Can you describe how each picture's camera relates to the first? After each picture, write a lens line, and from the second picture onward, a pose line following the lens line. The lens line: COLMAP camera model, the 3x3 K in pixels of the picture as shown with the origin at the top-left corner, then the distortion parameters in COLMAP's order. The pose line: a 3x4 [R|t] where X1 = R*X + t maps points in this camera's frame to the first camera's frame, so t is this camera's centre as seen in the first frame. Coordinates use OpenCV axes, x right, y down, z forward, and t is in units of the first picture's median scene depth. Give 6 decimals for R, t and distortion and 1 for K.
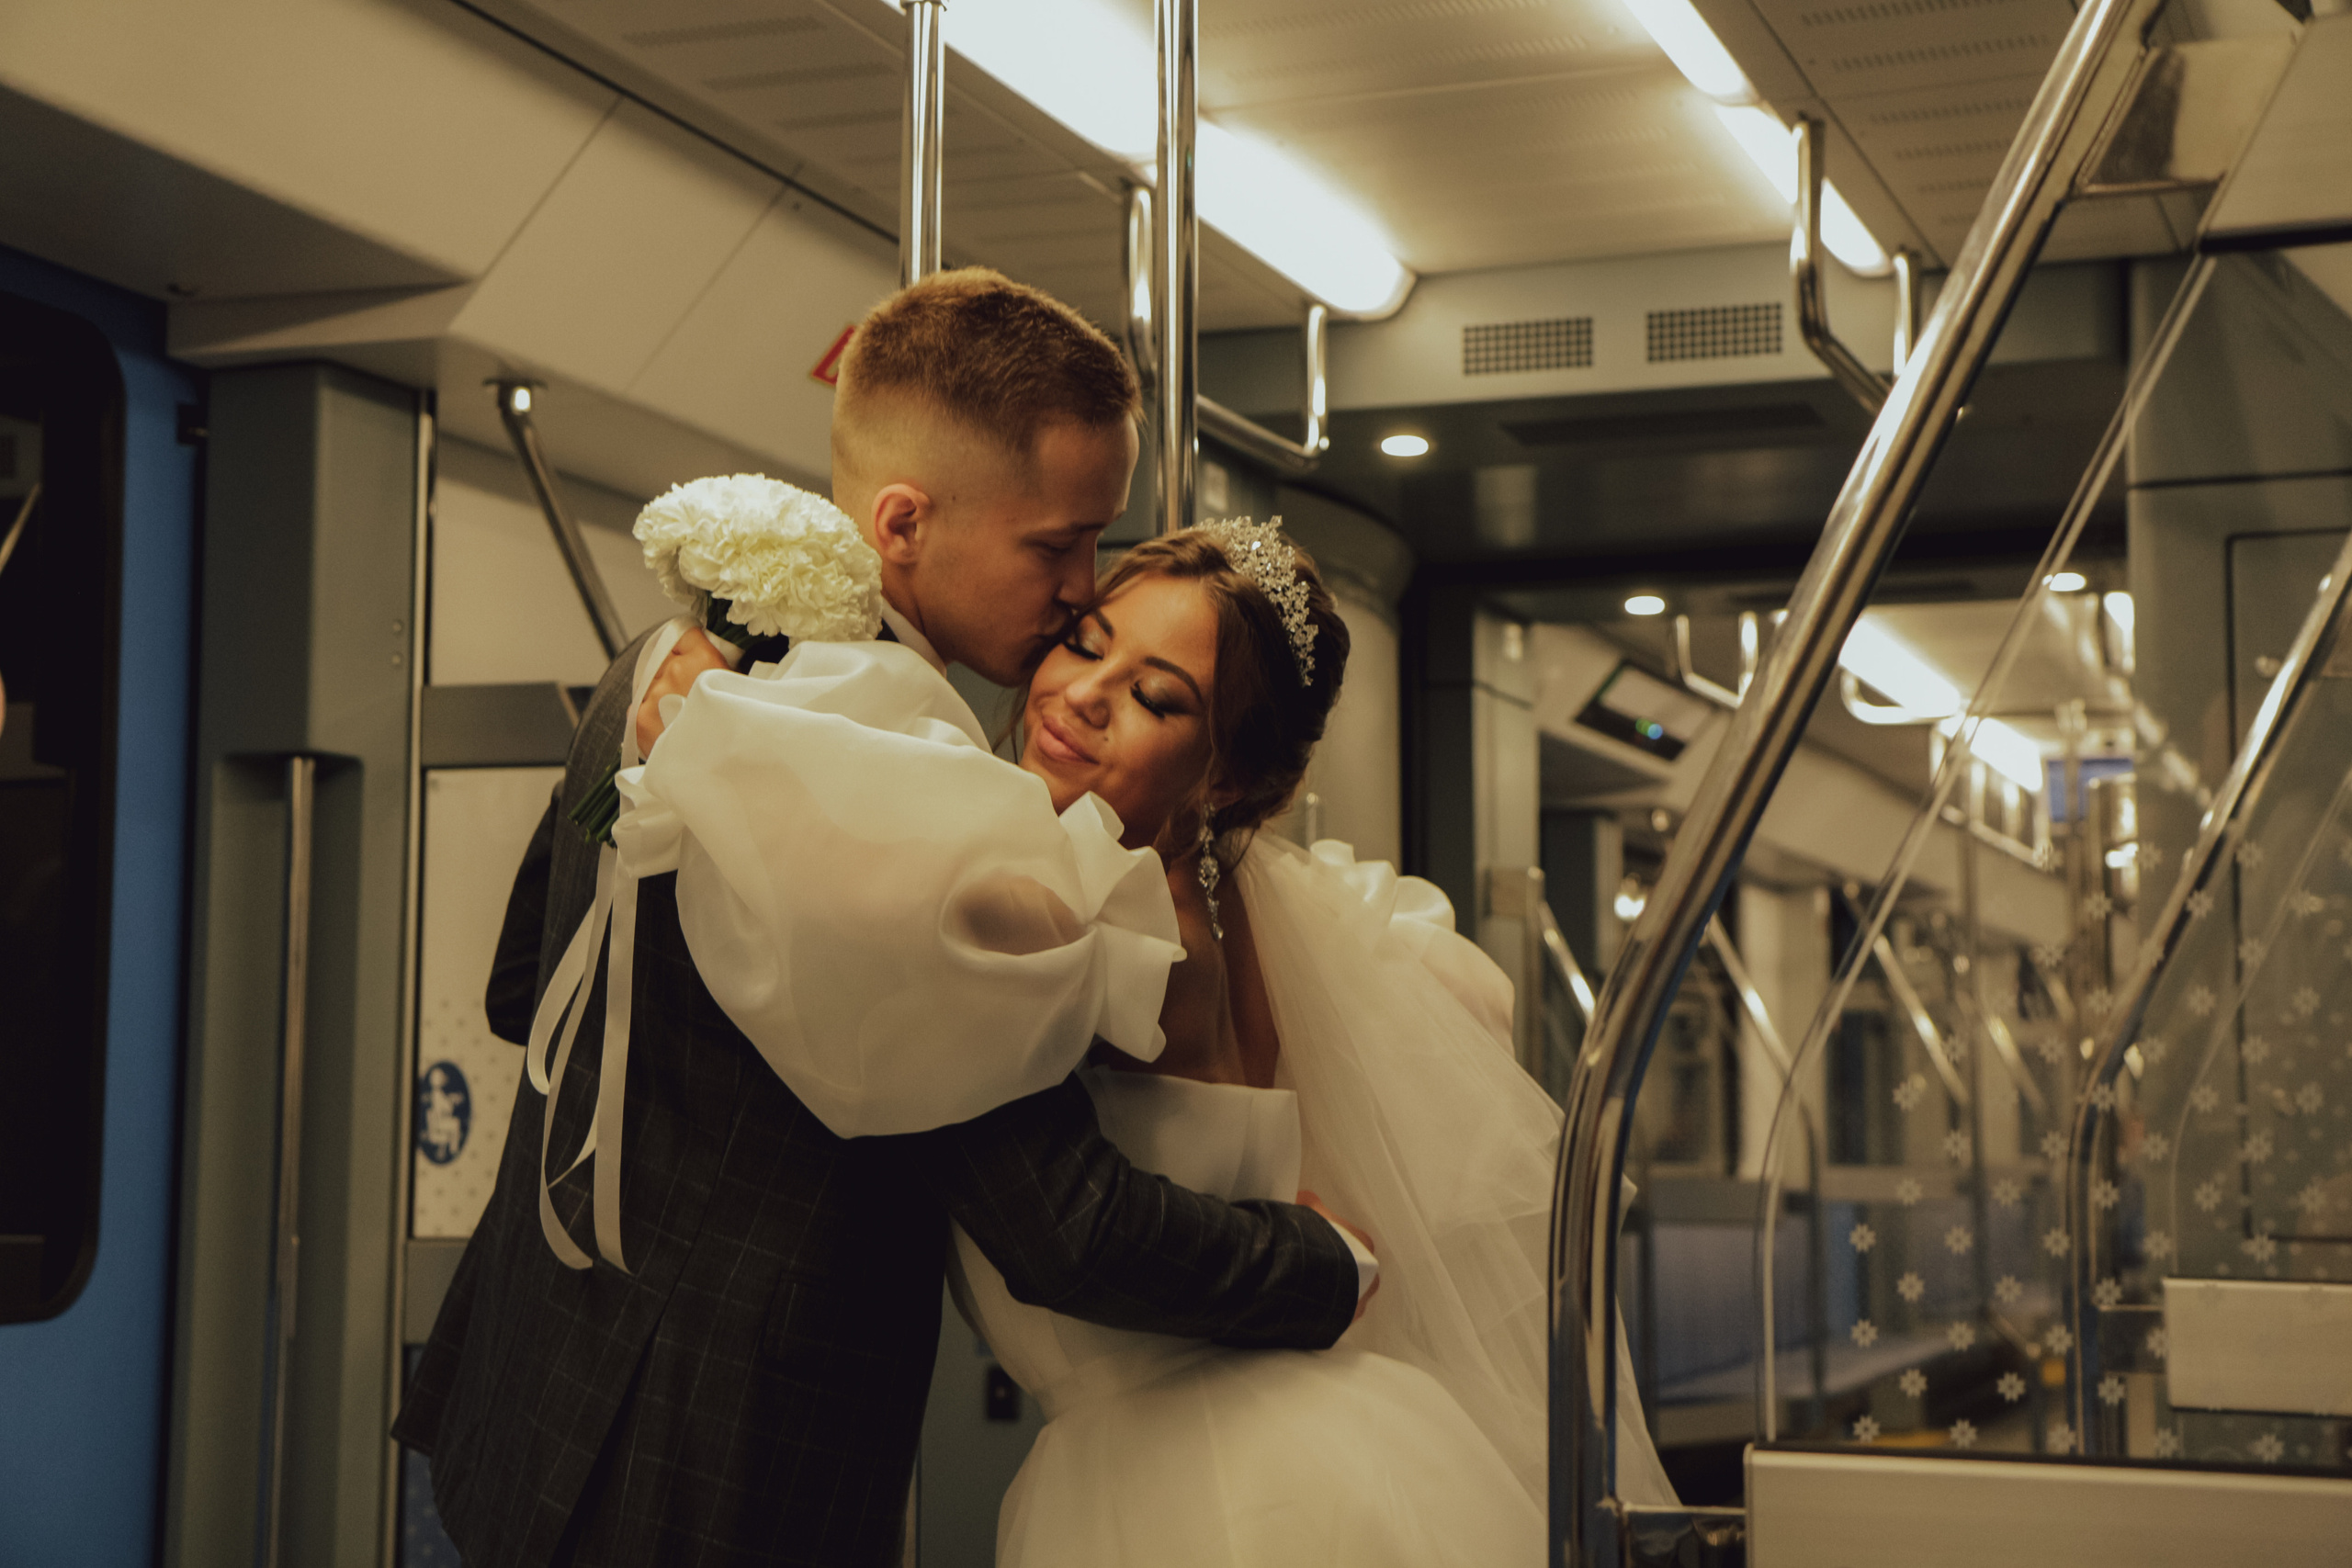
lens RADIAL K [[3504.6, 0, 1176.0], [0, 3504.6, 784.0], [0, 0, 1]] dist [0.116536, -0.102881]
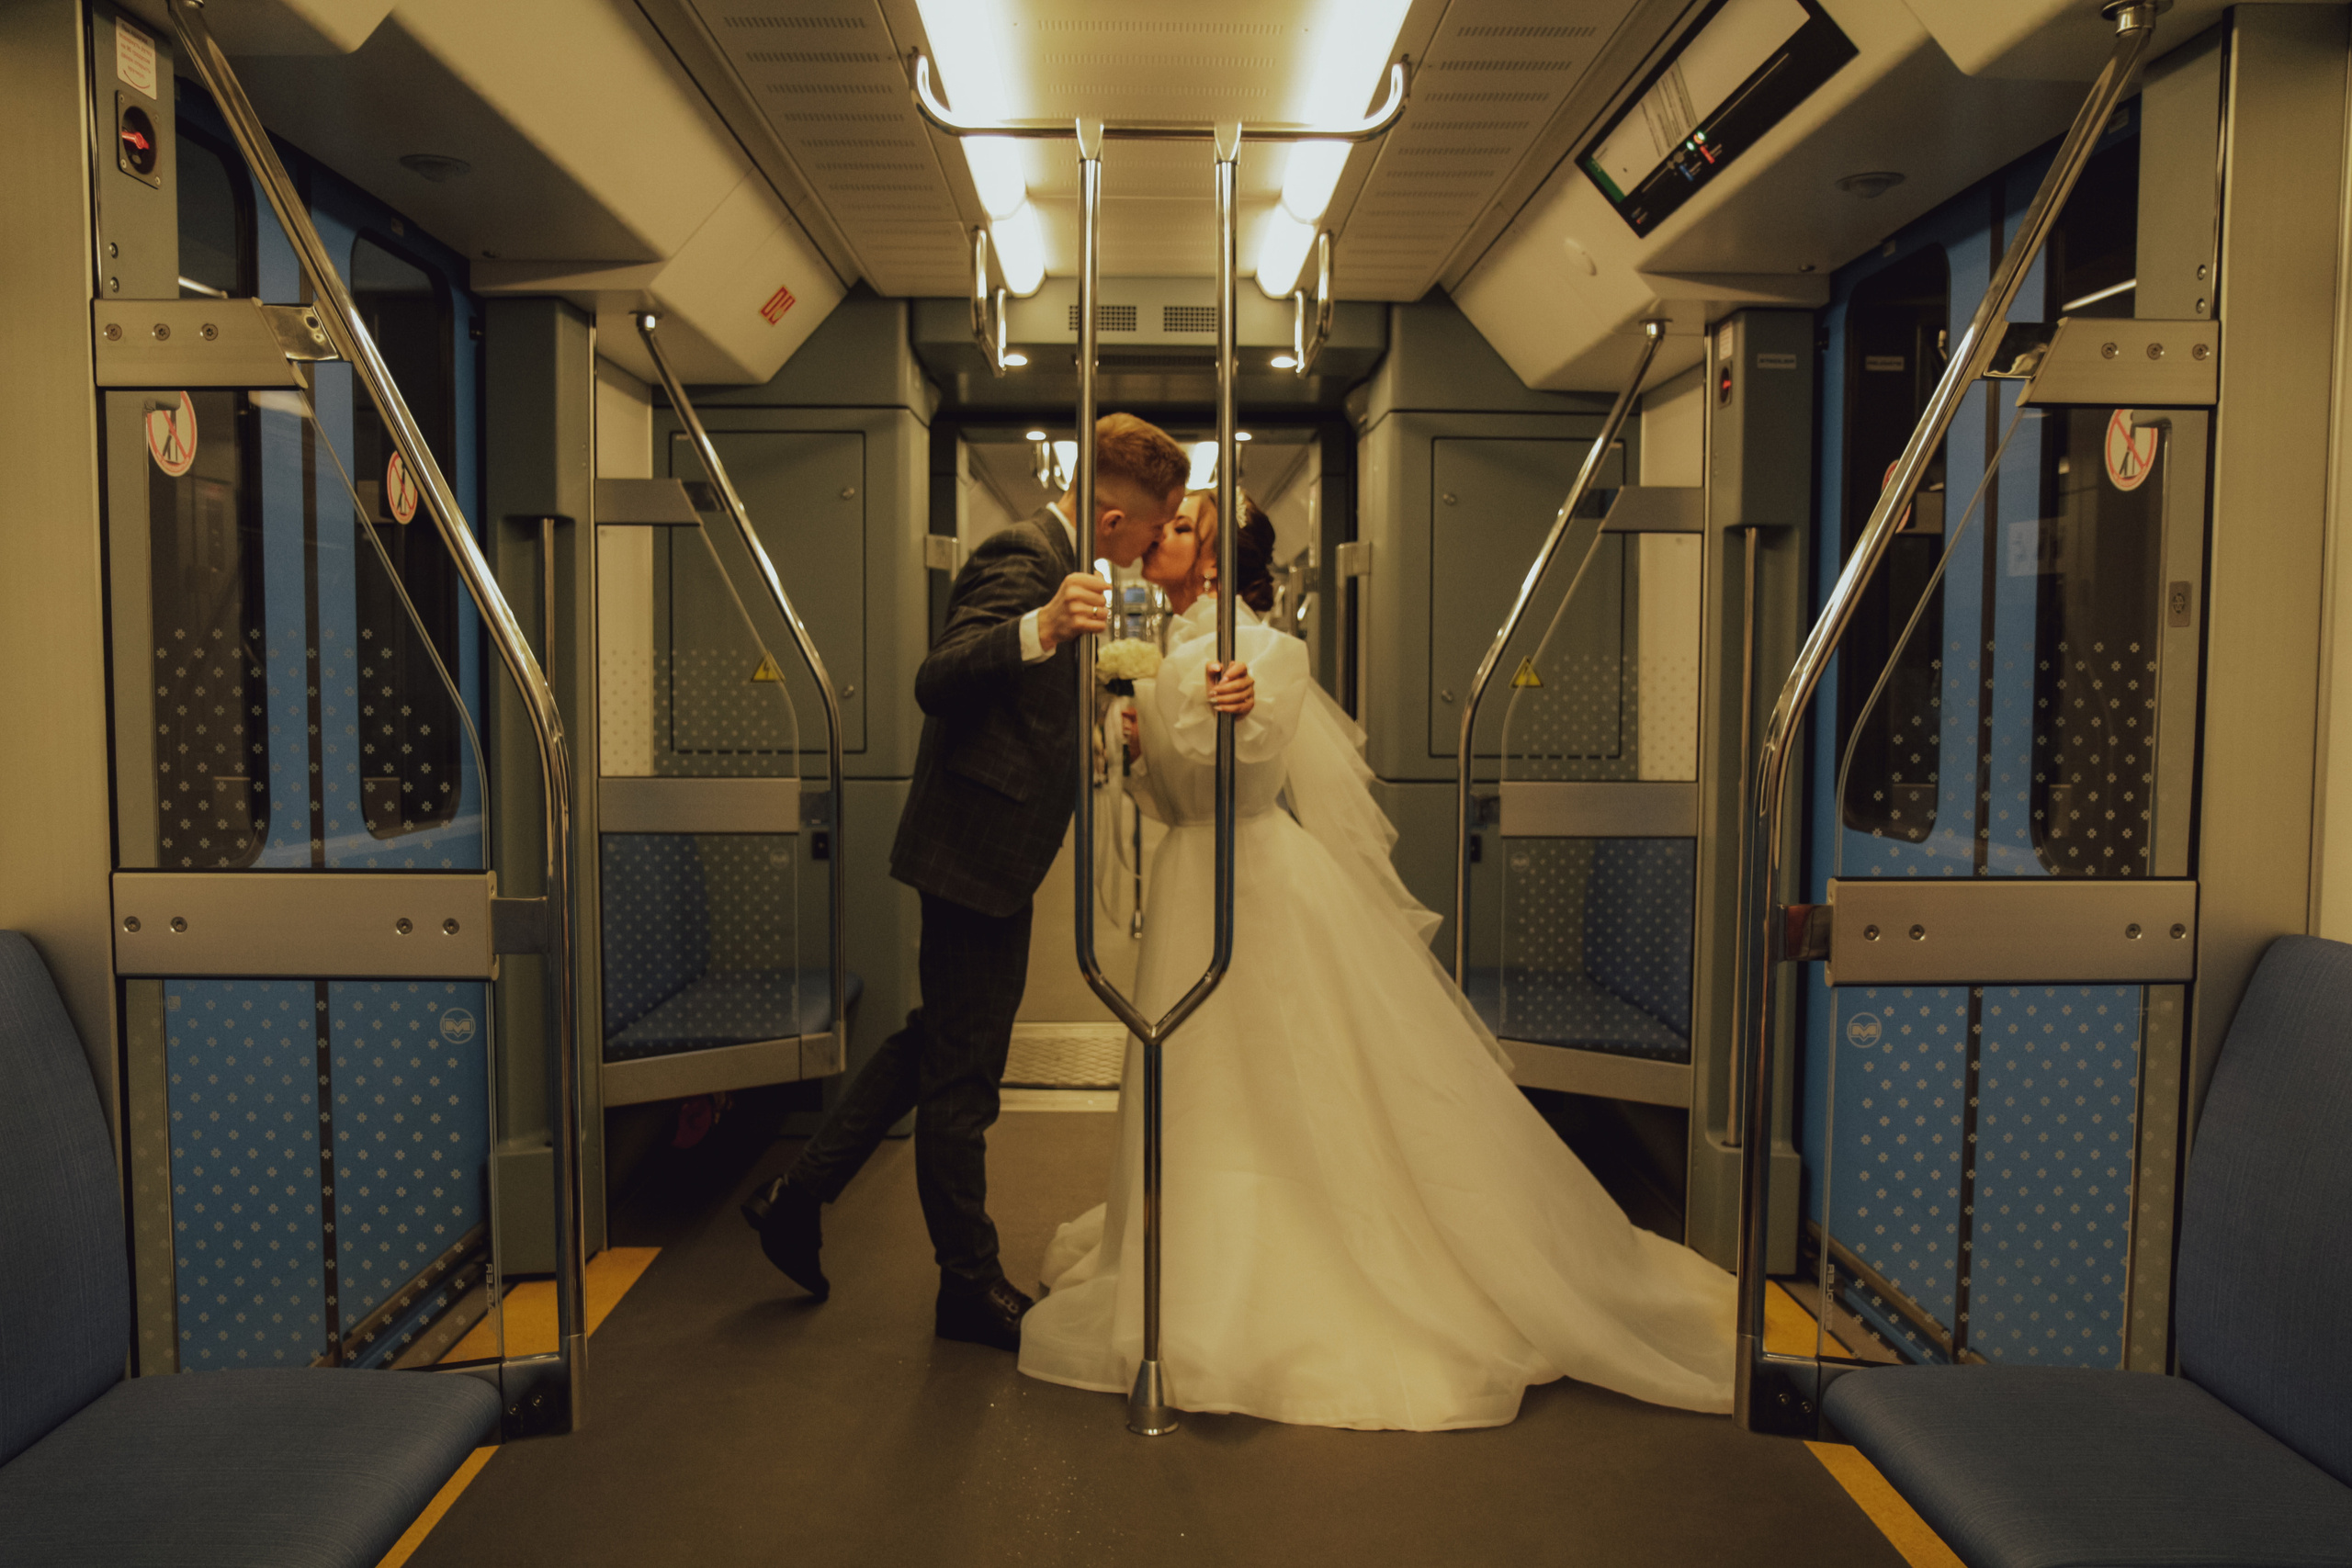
lens RADIAL K [[1864.7, 0, 1176.0], [0, 1864.7, 784.0], [0, 0, 1]] dist [-0.045630, -0.018876]
pose [[0.926519, -0.023965, 0.375485, -0.306209], [-0.034050, 0.988534, 0.147111, -0.023485], [-0.374705, -0.149087, 0.915079, -0.019780]]
